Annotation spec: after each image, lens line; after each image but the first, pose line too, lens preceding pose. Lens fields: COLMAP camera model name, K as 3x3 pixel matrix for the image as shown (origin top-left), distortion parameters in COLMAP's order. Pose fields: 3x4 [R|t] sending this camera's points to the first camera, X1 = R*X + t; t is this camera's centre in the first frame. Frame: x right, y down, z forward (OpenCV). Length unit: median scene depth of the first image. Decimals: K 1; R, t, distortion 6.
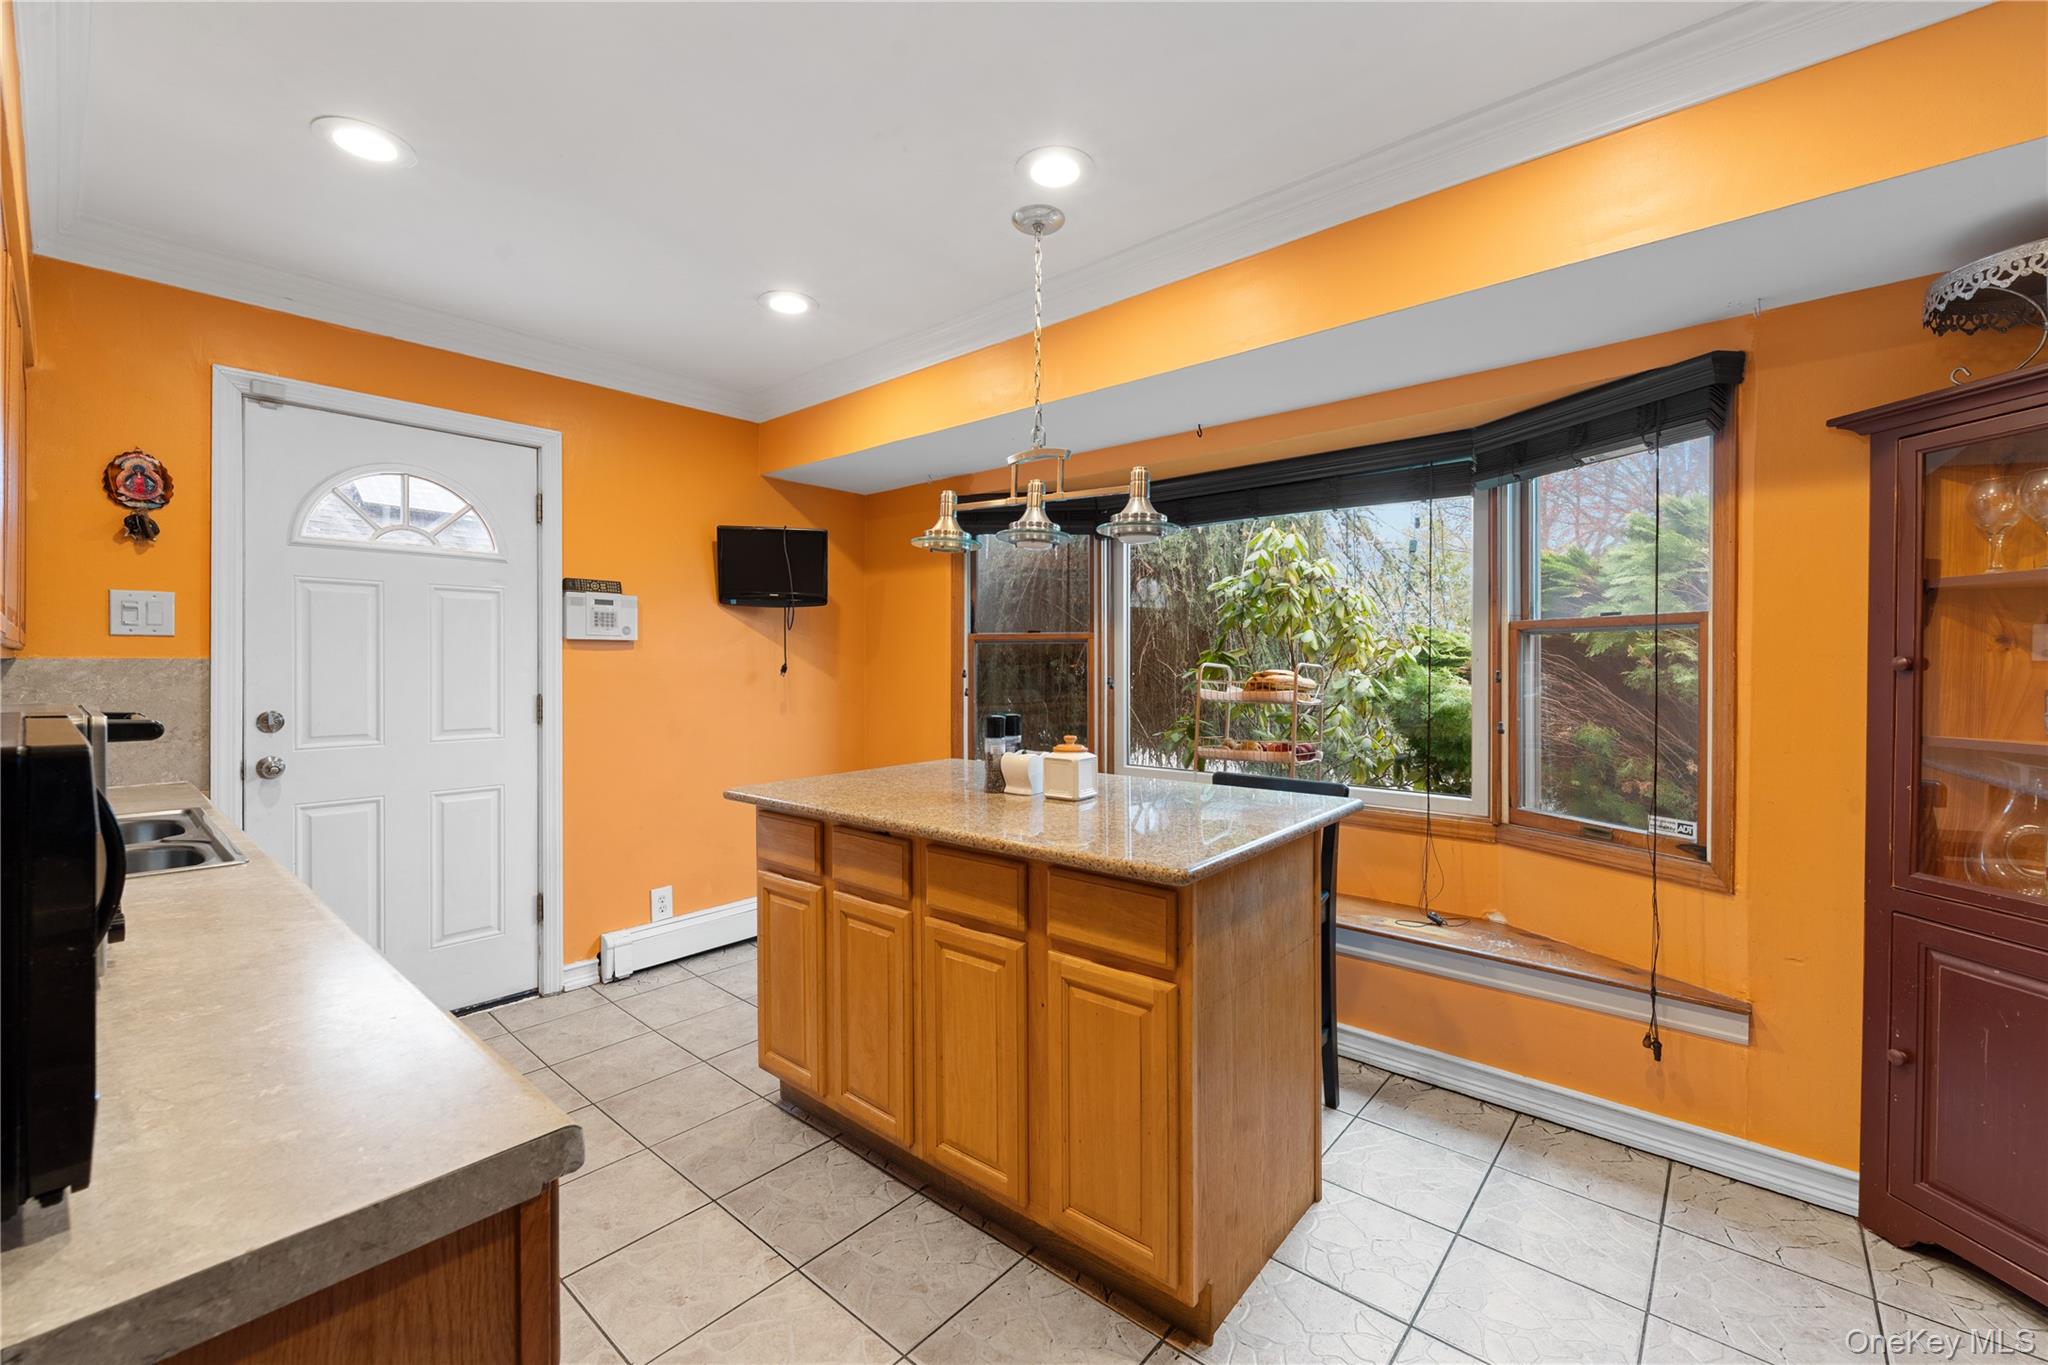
lens RADIAL K [[838.3, 0, 1022.1], [0, 838.3, 669.3], [0, 0, 1]] dist [0.000199, -0.000226]
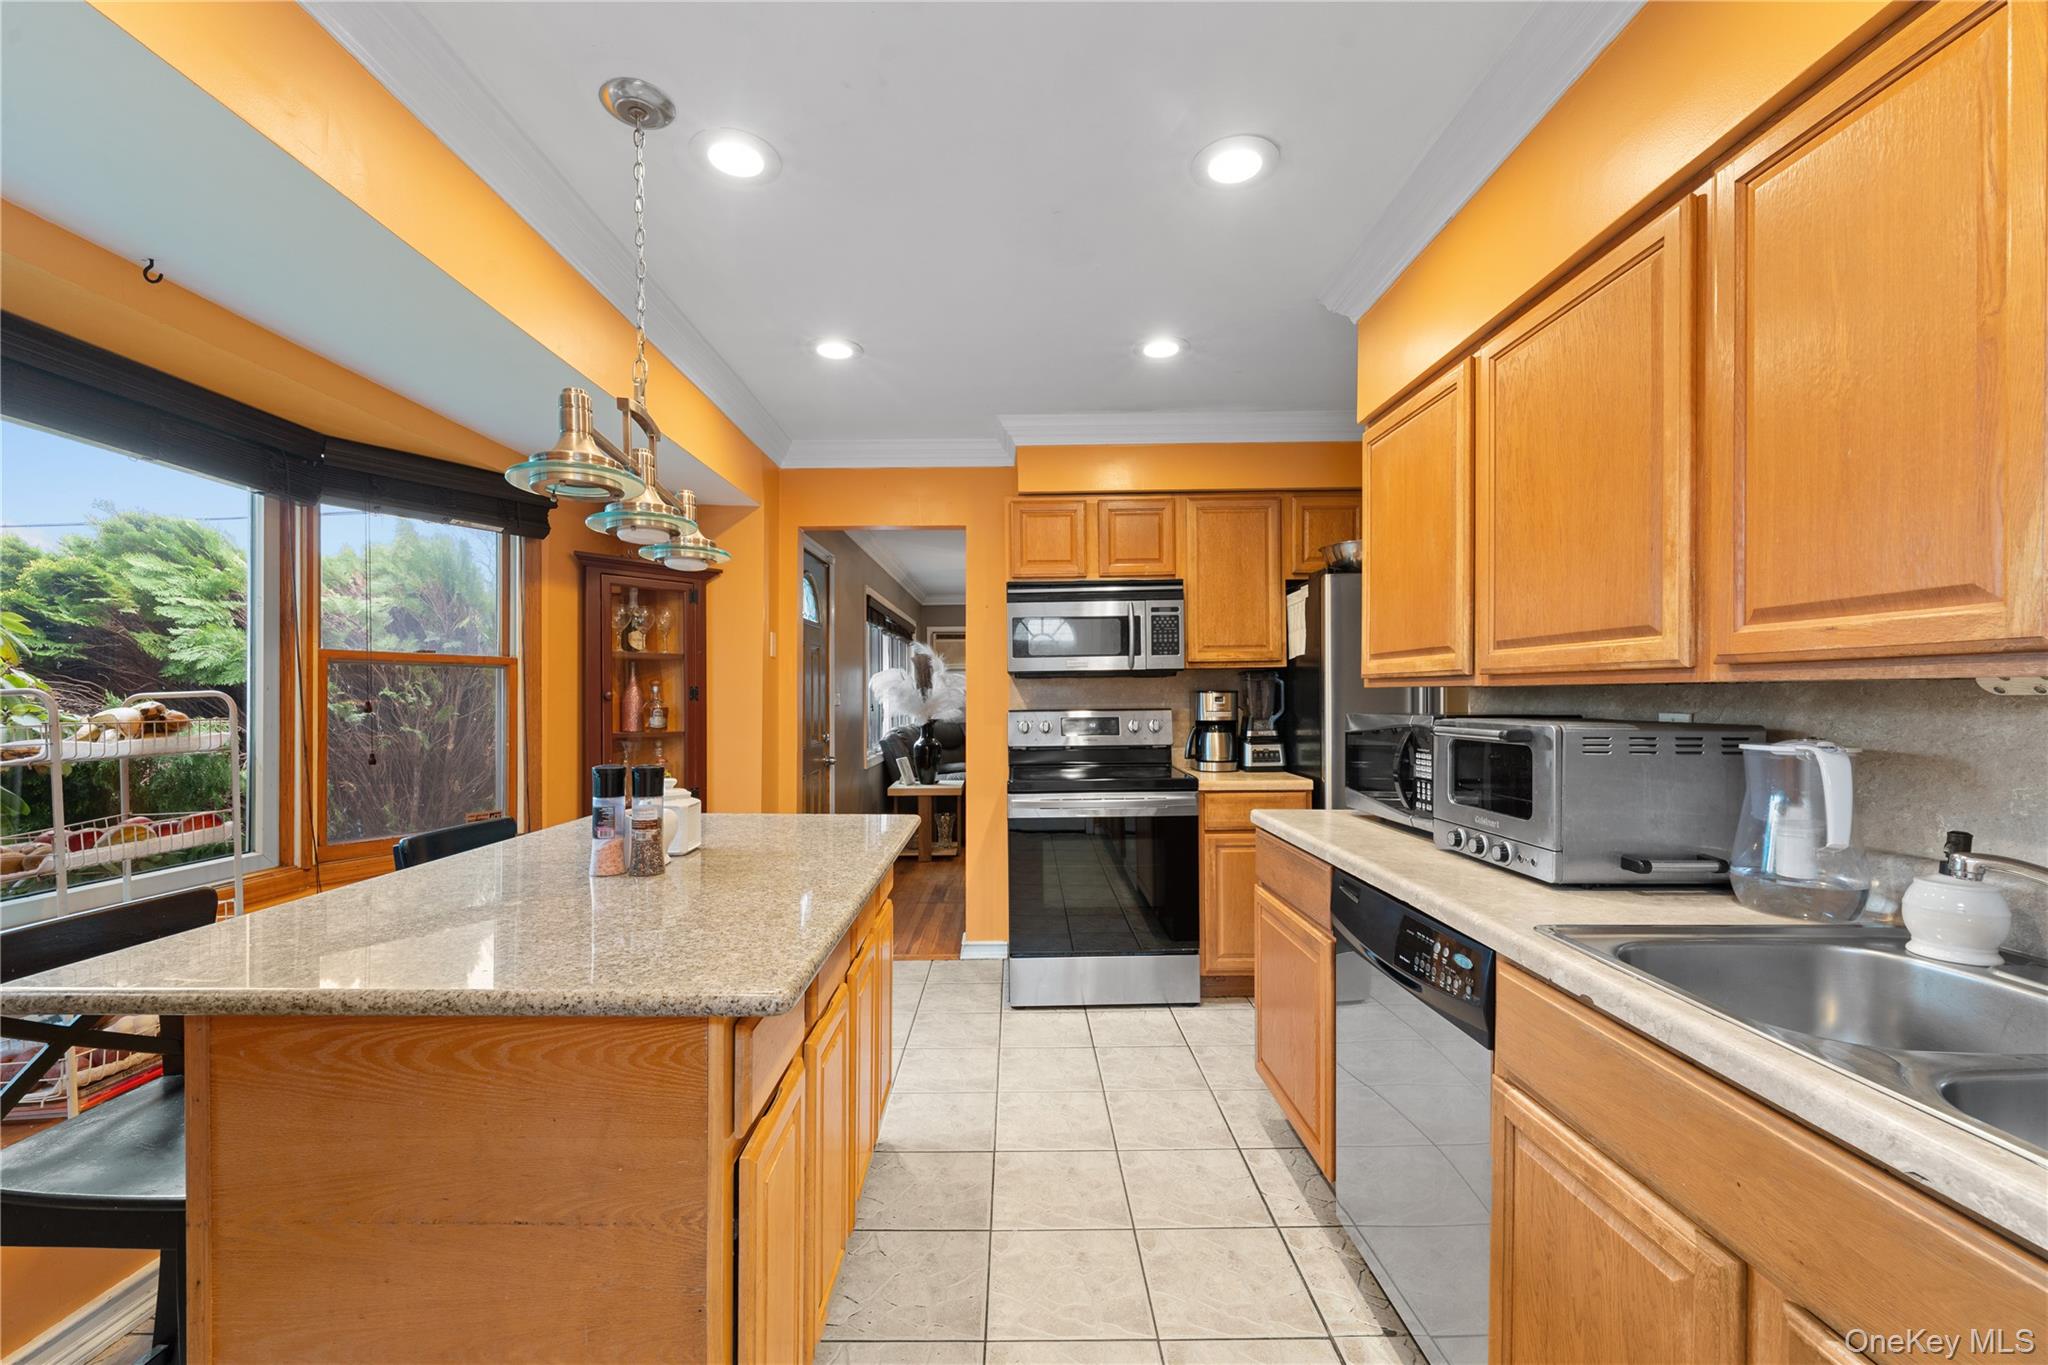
lens RADIAL K [[839.0, 0, 1023.2], [0, 839.0, 705.6], [0, 0, 1]] dist [-0.001715, -0.000312]
pose [[-0.660730, -0.007041, 0.750590, -0.590425], [0.003119, 0.999922, 0.012126, -0.002348], [-0.750617, 0.010354, -0.660657, 0.939058]]
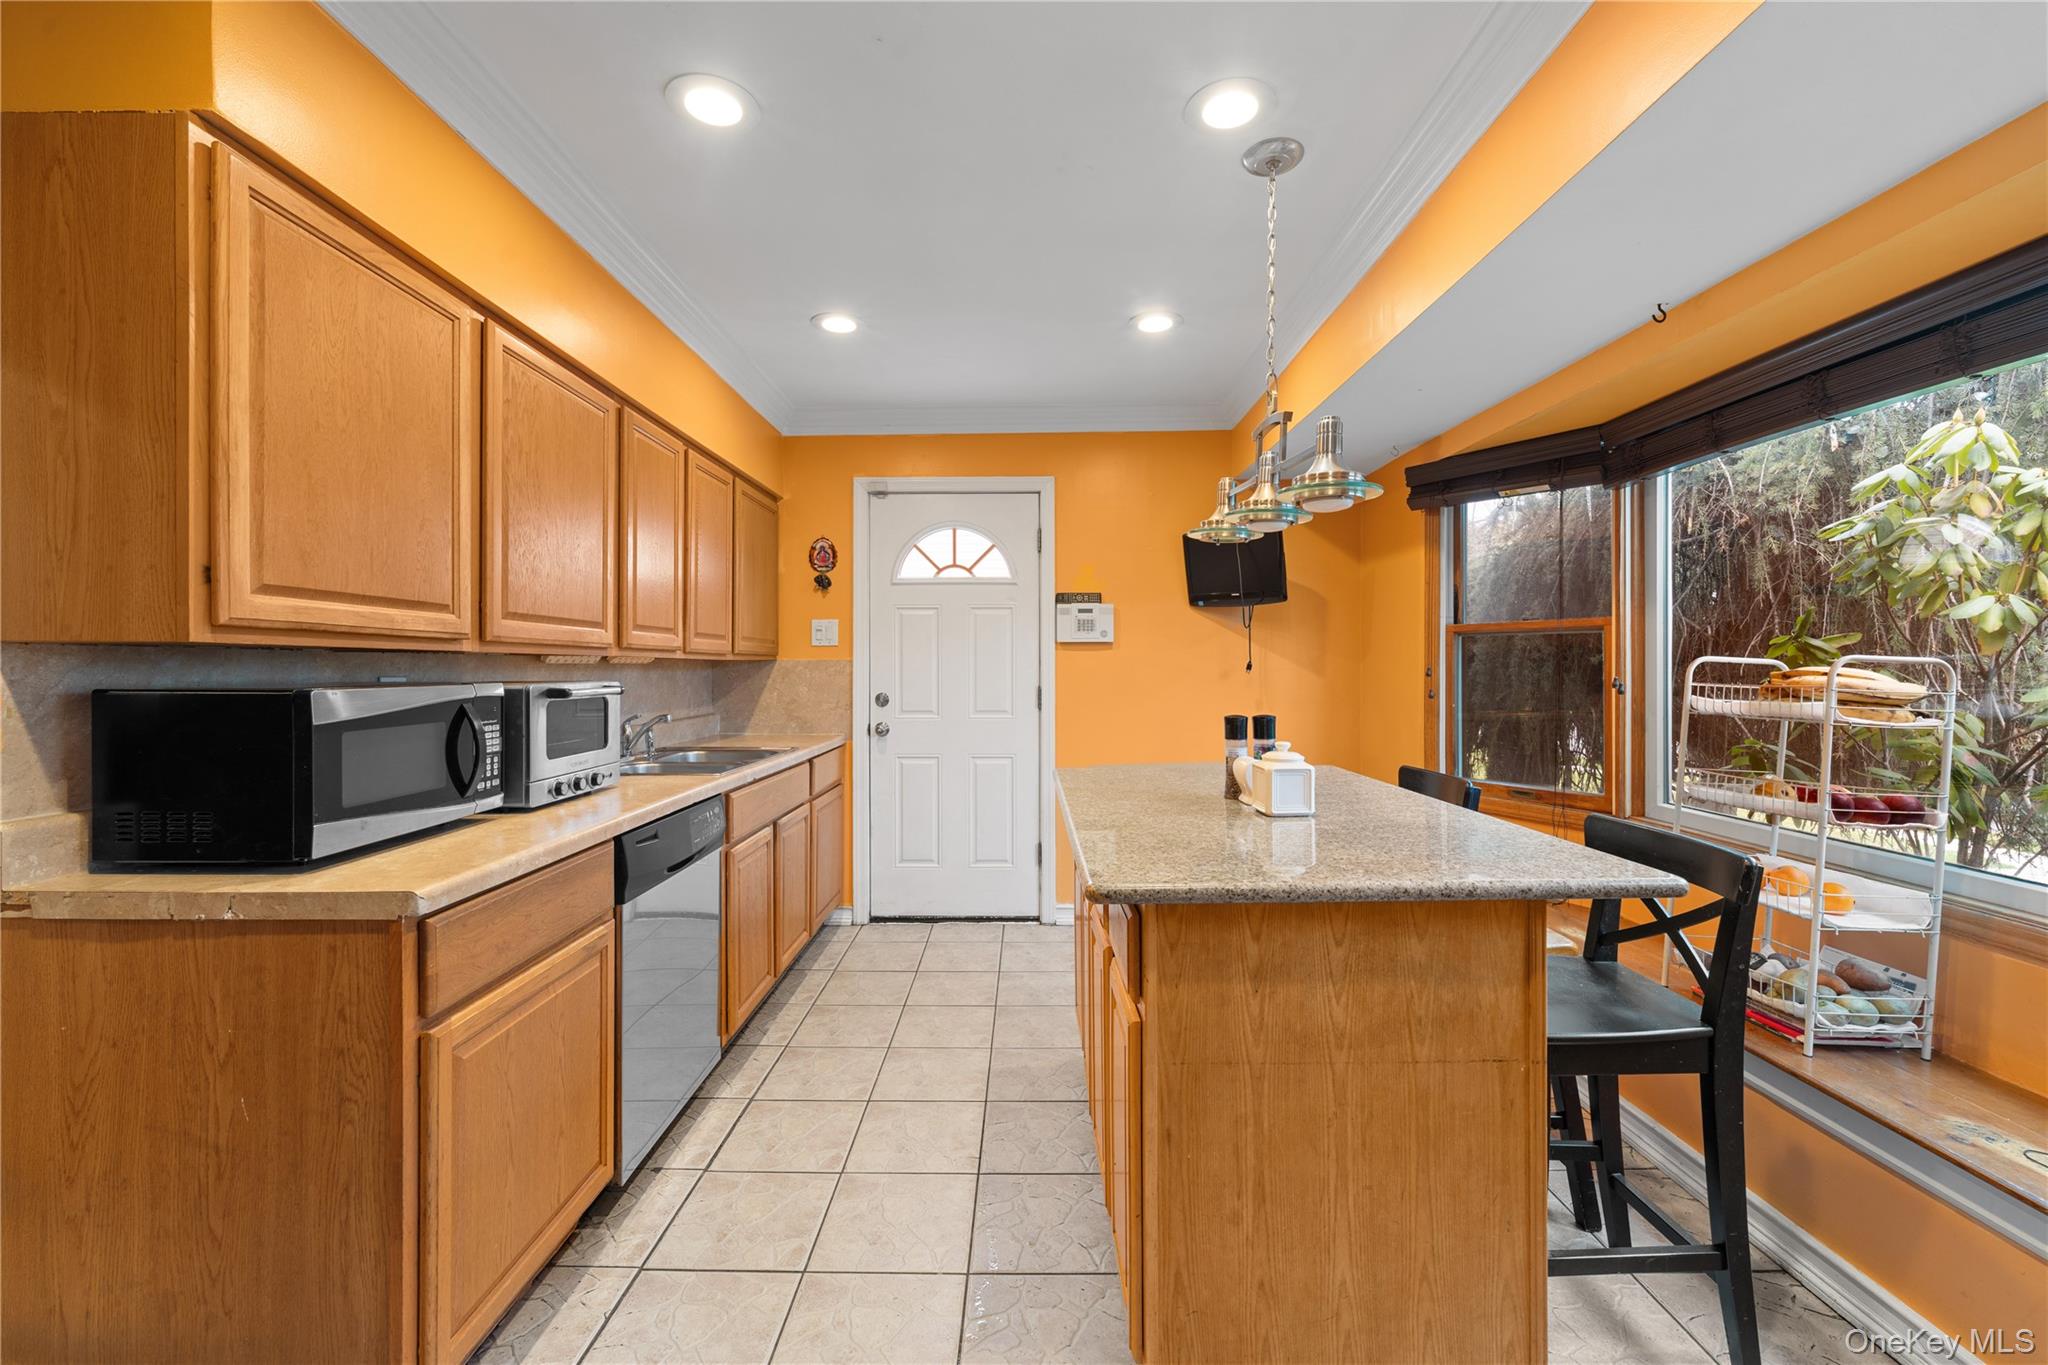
lens RADIAL K [[831.6, 0, 1020.1], [0, 831.6, 672.8], [0, 0, 1]] dist [0.000524, -0.000567]
pose [[0.645516, 0.005837, -0.763724, 0.391775], [-0.002159, 0.999981, 0.005818, 0.002569], [0.763744, -0.002107, 0.645516, 0.172947]]
